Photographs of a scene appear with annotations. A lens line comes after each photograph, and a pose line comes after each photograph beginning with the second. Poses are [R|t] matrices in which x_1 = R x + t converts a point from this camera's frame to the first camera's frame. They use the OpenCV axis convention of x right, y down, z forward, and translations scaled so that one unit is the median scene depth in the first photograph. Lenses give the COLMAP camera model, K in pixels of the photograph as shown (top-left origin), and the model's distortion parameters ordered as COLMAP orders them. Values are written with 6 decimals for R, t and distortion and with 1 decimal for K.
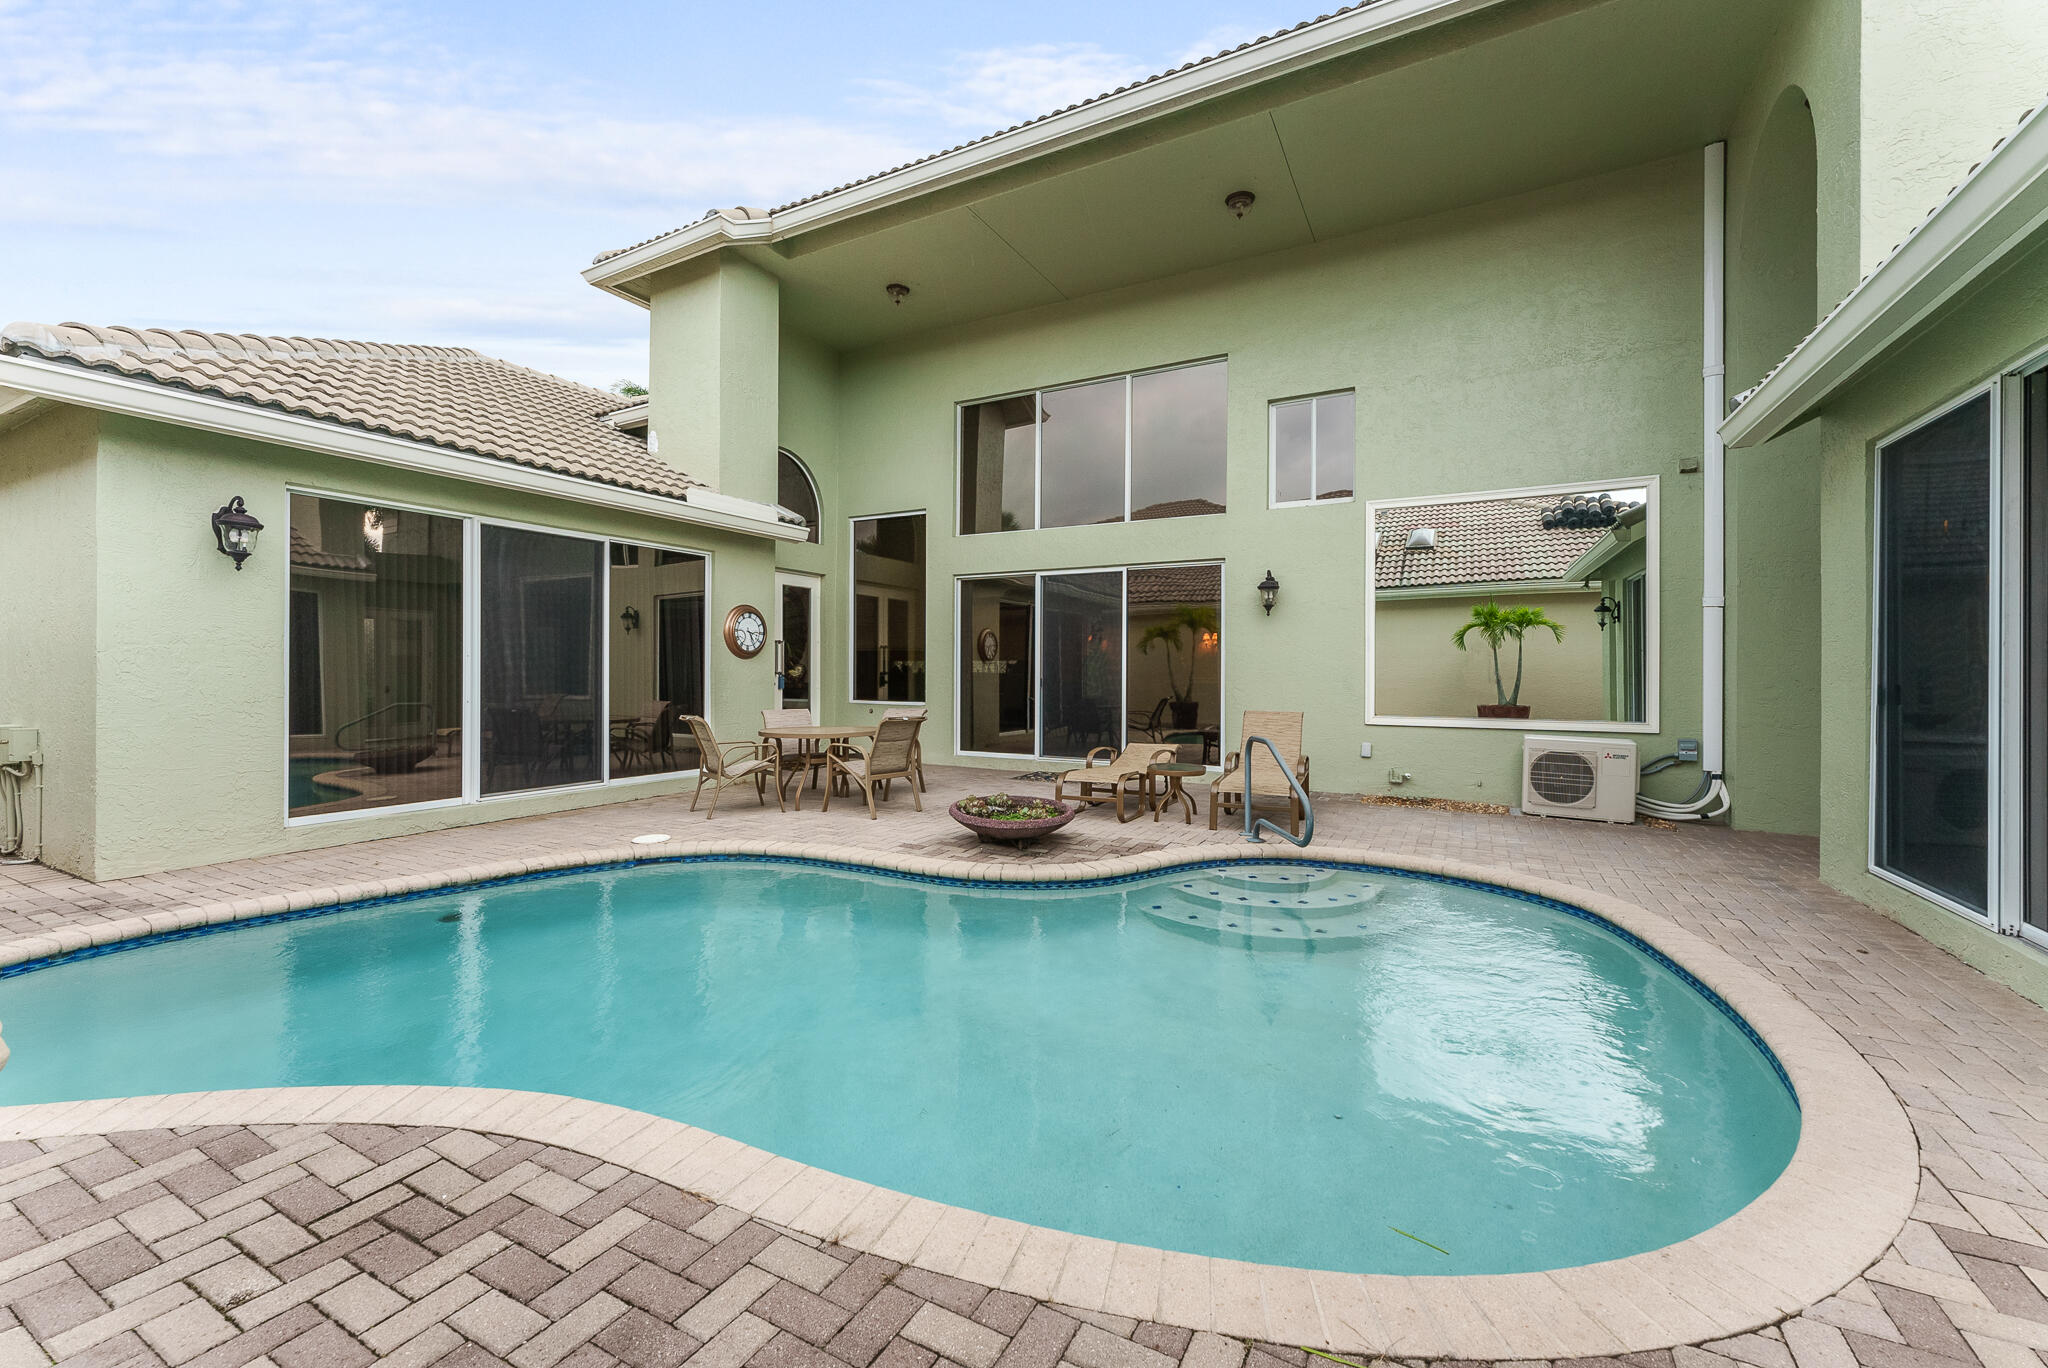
lens RADIAL K [[828.0, 0, 1025.2], [0, 828.0, 674.6], [0, 0, 1]] dist [0.002844, -0.000850]
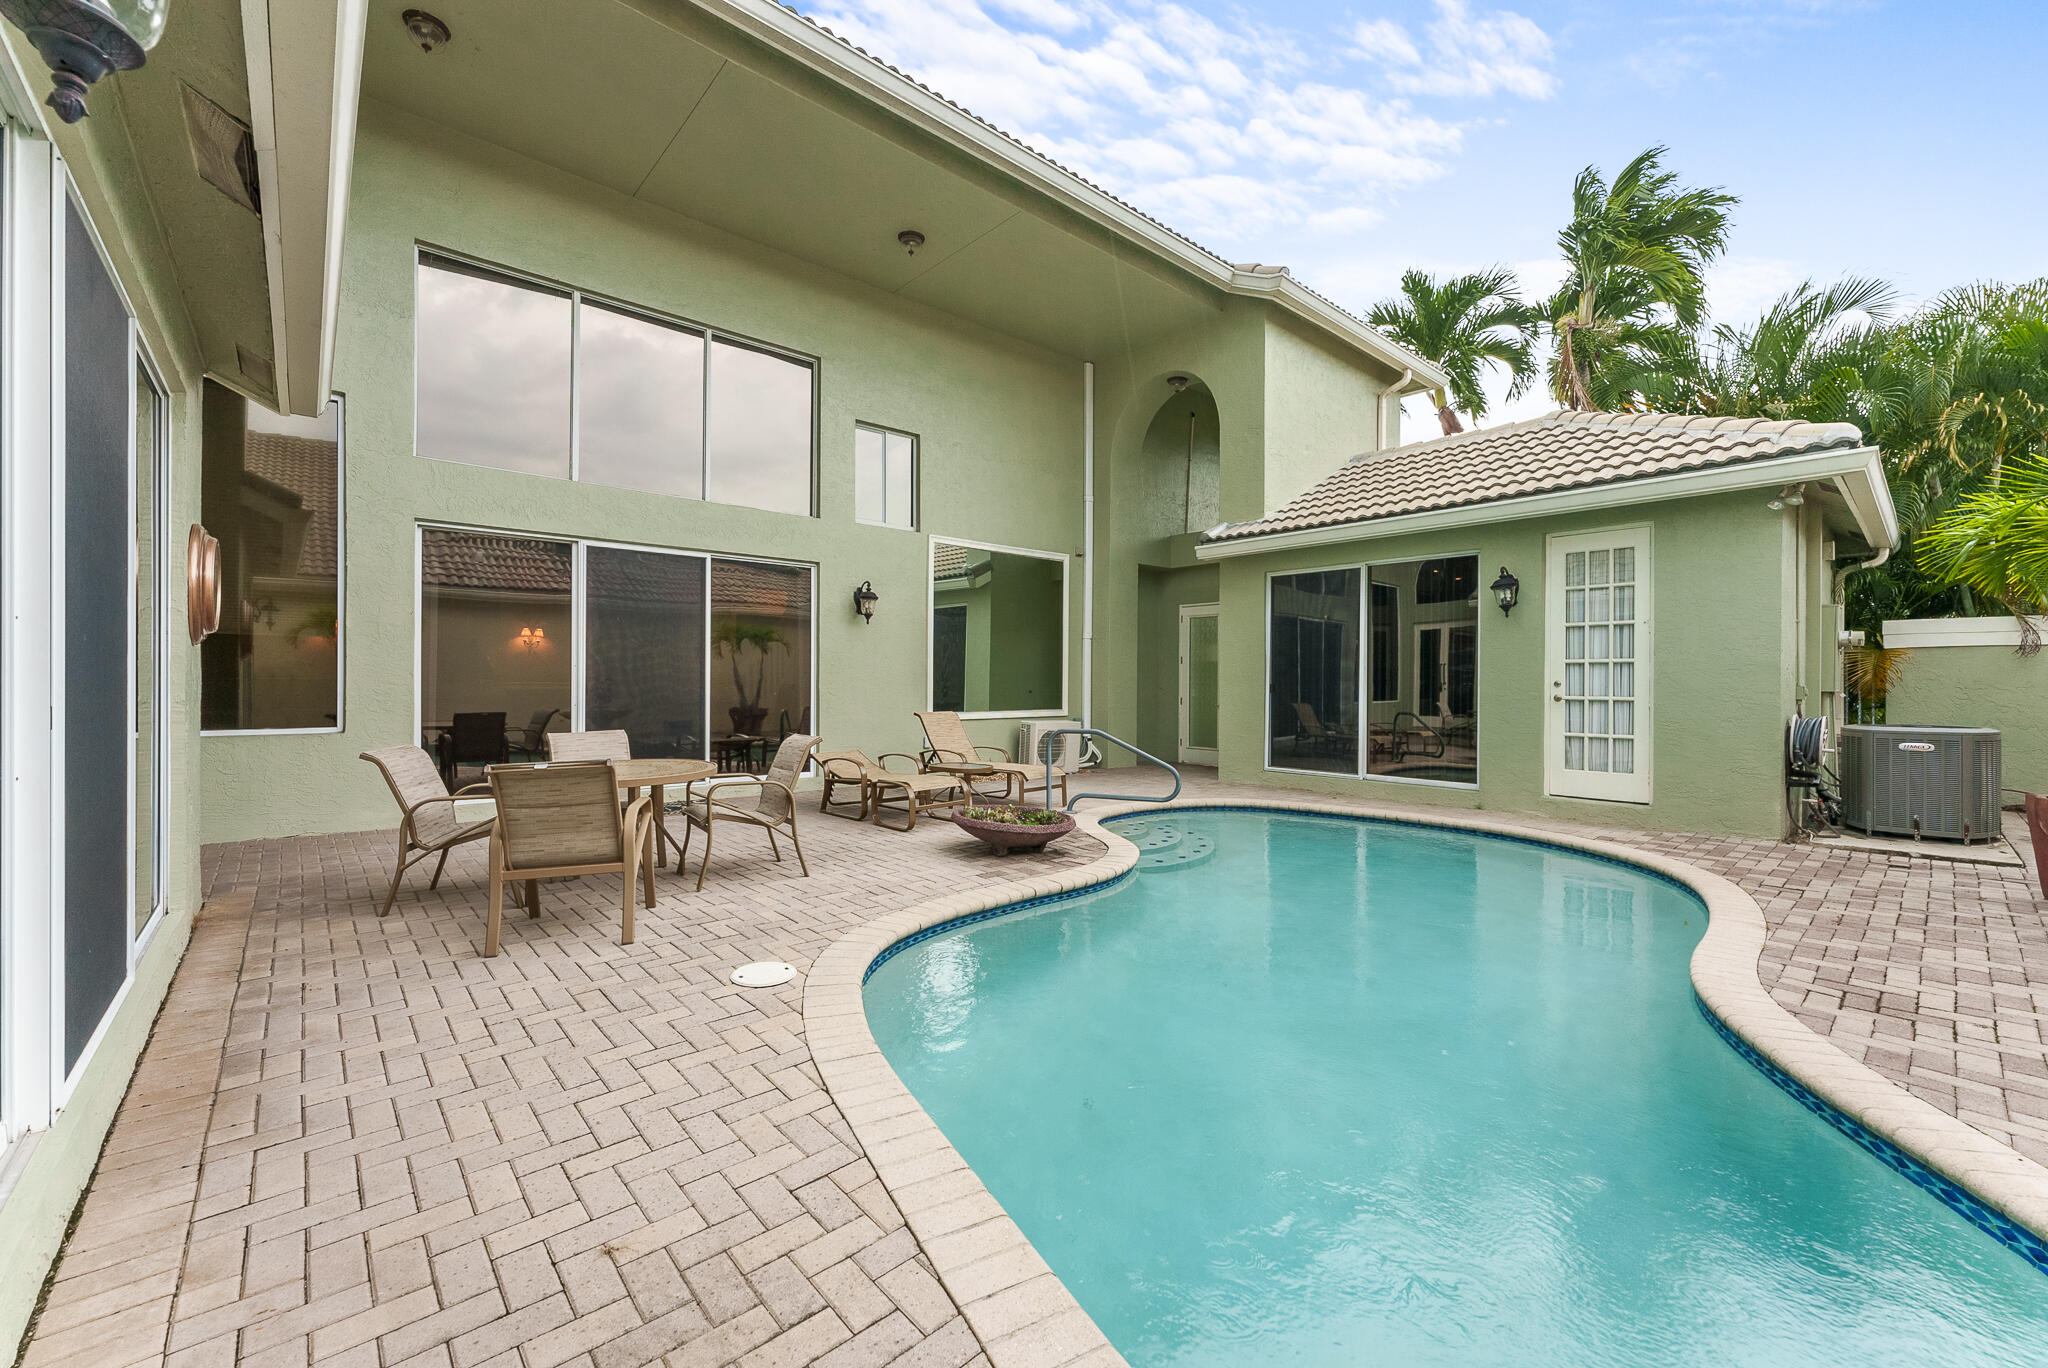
lens RADIAL K [[828.0, 0, 1028.1], [0, 828.0, 682.6], [0, 0, 1]] dist [0.002844, -0.000850]
pose [[0.335753, -0.005365, 0.941935, -1.177950], [0.001474, 0.999986, 0.005170, -0.002252], [-0.941949, -0.000347, 0.335756, 0.828305]]
